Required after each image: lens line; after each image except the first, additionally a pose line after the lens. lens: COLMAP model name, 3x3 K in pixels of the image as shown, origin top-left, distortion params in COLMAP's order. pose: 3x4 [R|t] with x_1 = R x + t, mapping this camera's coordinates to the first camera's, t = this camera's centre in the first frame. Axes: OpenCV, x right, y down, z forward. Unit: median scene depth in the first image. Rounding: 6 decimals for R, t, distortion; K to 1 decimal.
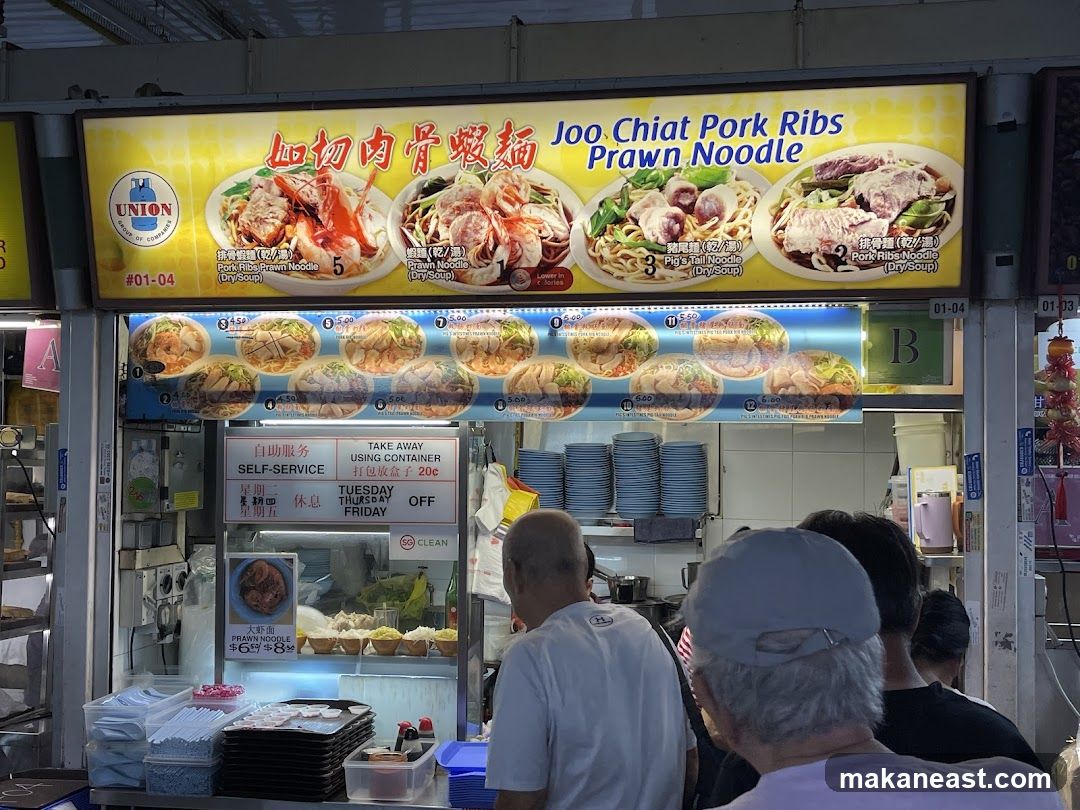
lens RADIAL K [[1314.9, 0, 546.3], [0, 1314.9, 409.0], [0, 0, 1]] dist [0.142394, -0.422989]
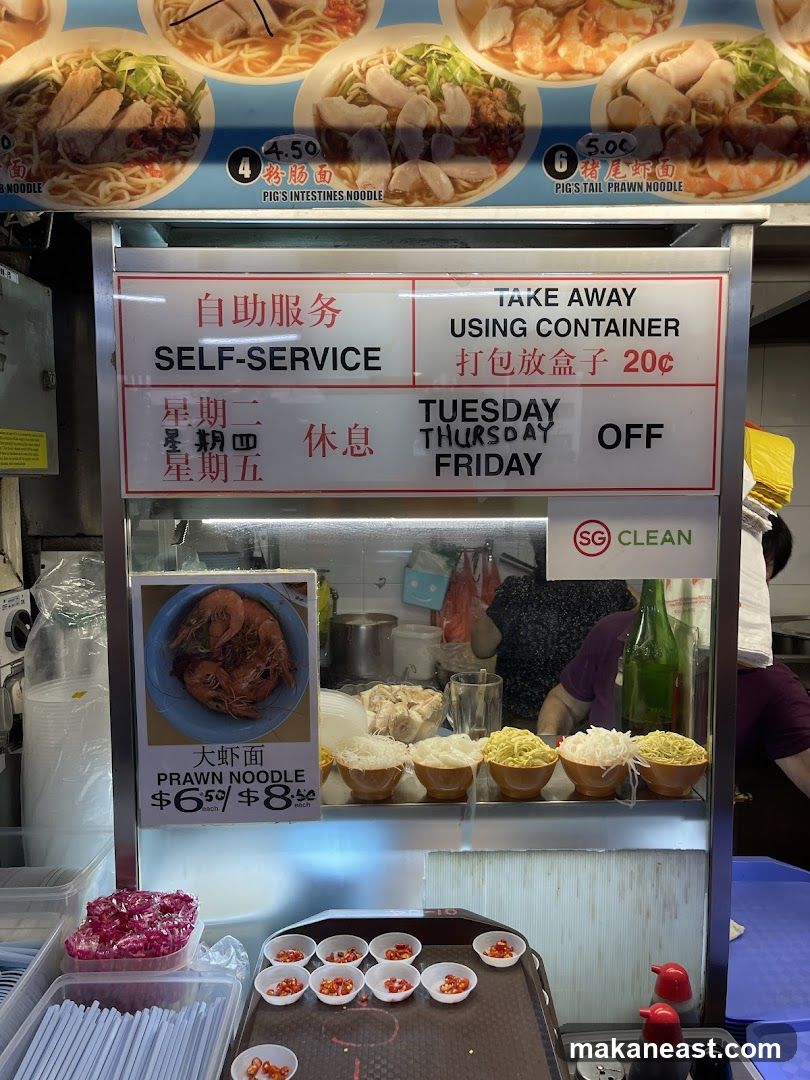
lens RADIAL K [[817.6, 0, 407.1], [0, 817.6, 546.2], [0, 0, 1]] dist [0.103980, -0.162349]
pose [[0.986135, -0.023531, 0.164269, -0.222564], [0.005907, 0.994245, 0.106964, 0.082707], [-0.165841, -0.104511, 0.980599, 0.824731]]
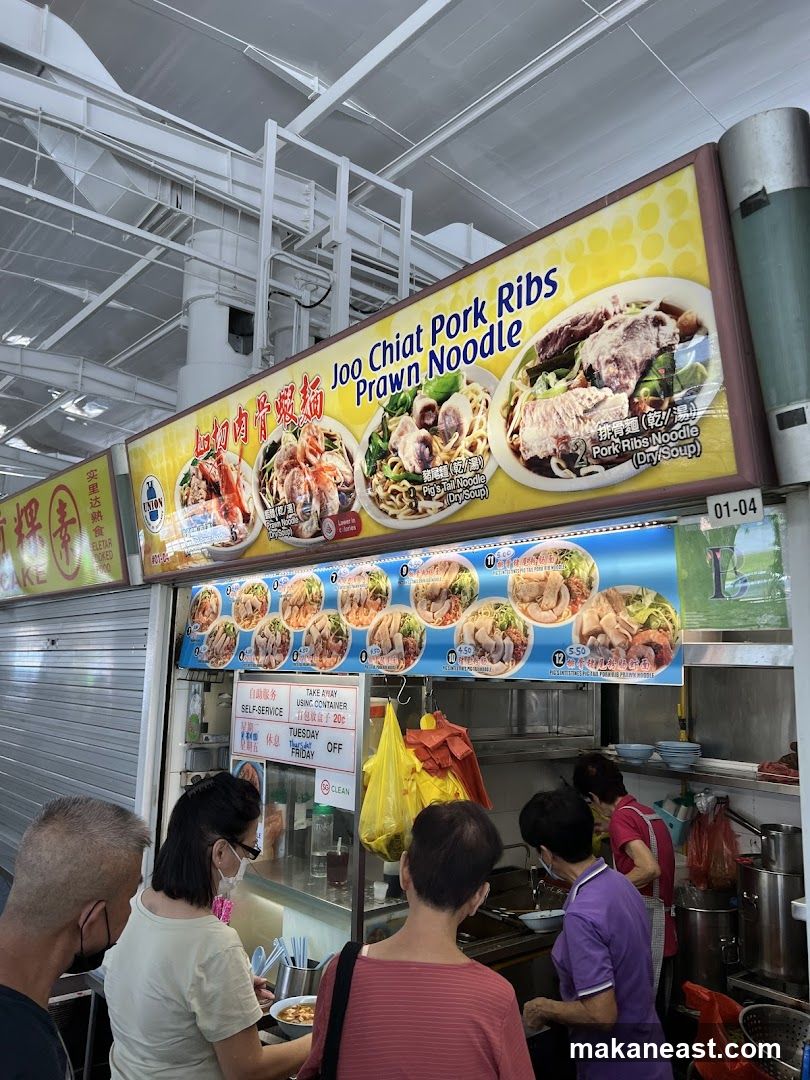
lens RADIAL K [[817.6, 0, 407.1], [0, 817.6, 546.2], [0, 0, 1]] dist [0.103980, -0.162349]
pose [[0.774909, -0.082215, -0.626703, 0.406016], [0.001884, 0.991801, -0.127782, -0.006824], [0.632070, 0.097839, 0.768710, 0.562644]]
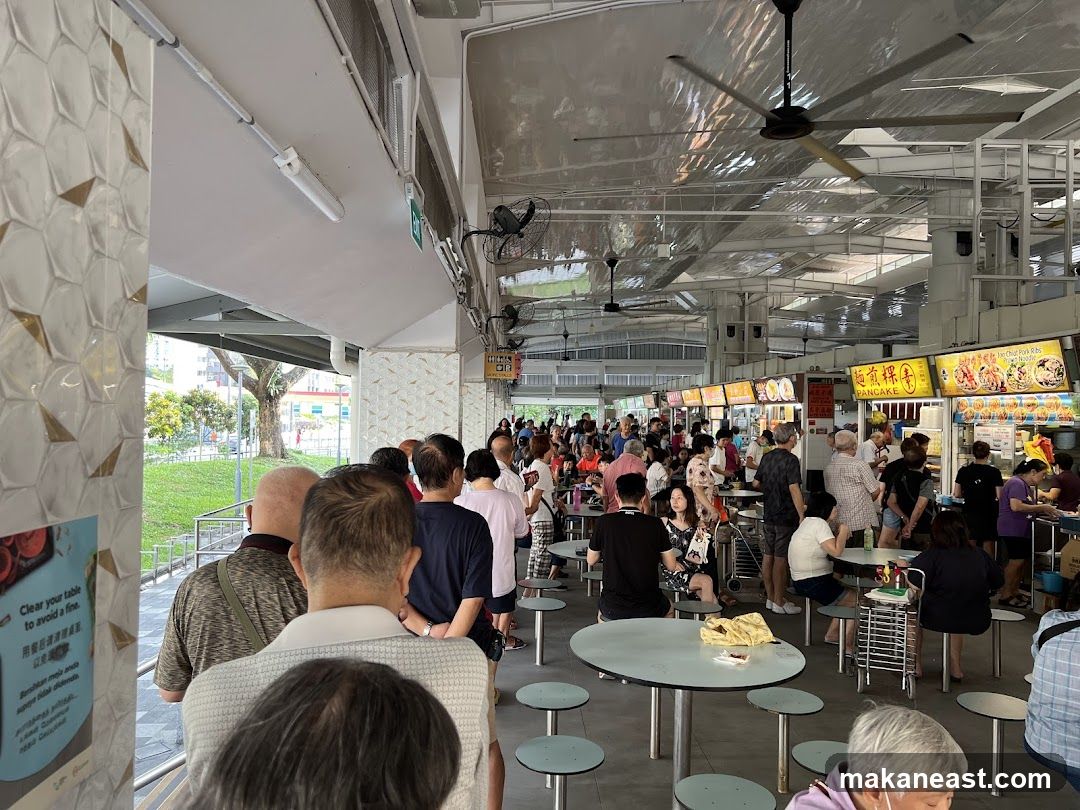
lens RADIAL K [[807.8, 0, 558.0], [0, 807.8, 403.3], [0, 0, 1]] dist [0.082789, -0.062385]
pose [[0.228572, -0.019137, -0.973339, 2.144538], [0.019224, 0.999701, -0.015141, -0.042865], [0.973337, -0.015250, 0.228871, -0.917239]]
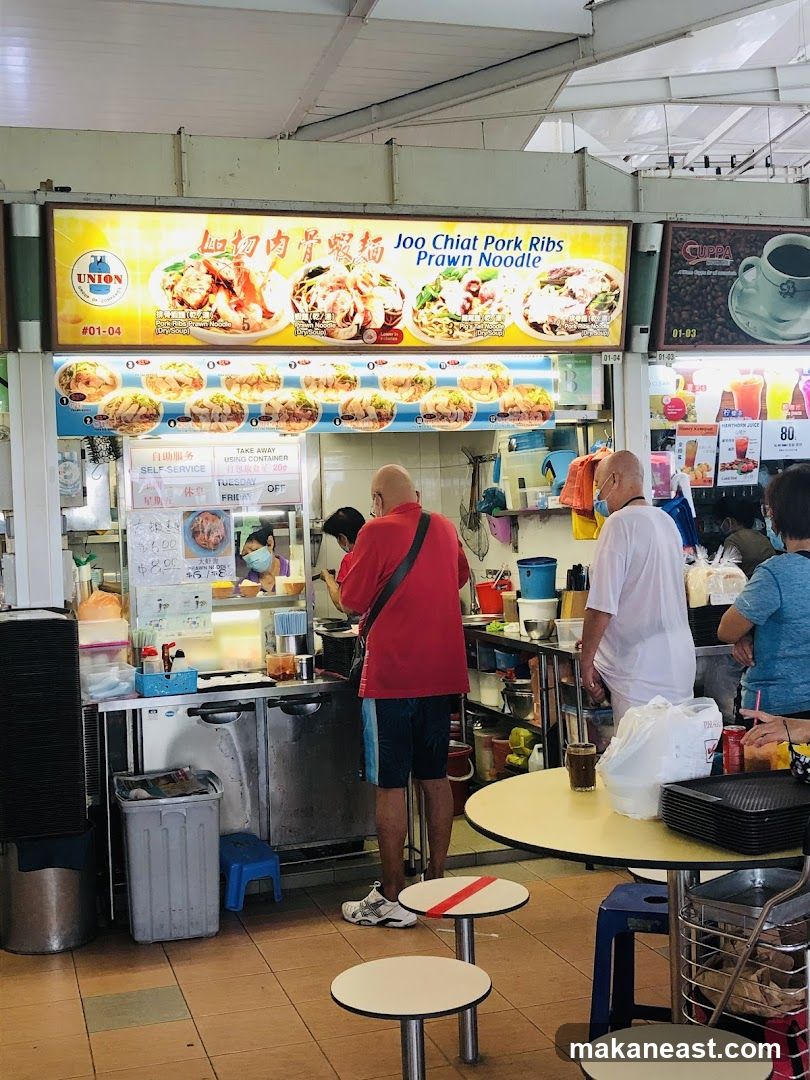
lens RADIAL K [[1314.9, 0, 405.0], [0, 1314.9, 540.0], [0, 0, 1]] dist [0.142394, -0.422989]
pose [[0.883467, -0.052504, 0.465542, -0.700584], [0.029543, 0.997966, 0.056486, 0.051439], [-0.467561, -0.036151, 0.883222, -0.371498]]
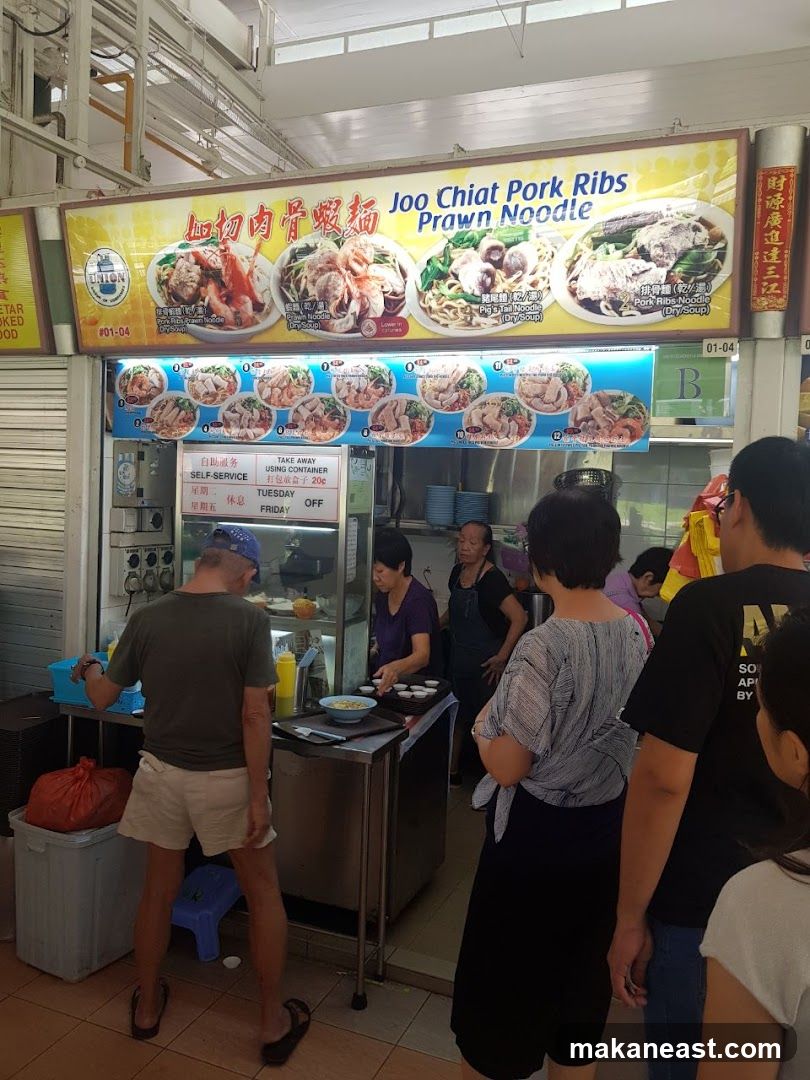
lens RADIAL K [[846.7, 0, 426.7], [0, 846.7, 518.7], [0, 0, 1]] dist [0.073081, -0.111396]
pose [[0.980550, 0.037356, -0.192681, 0.192579], [-0.023414, 0.996973, 0.074135, 0.019866], [0.194867, -0.068182, 0.978457, 0.216591]]
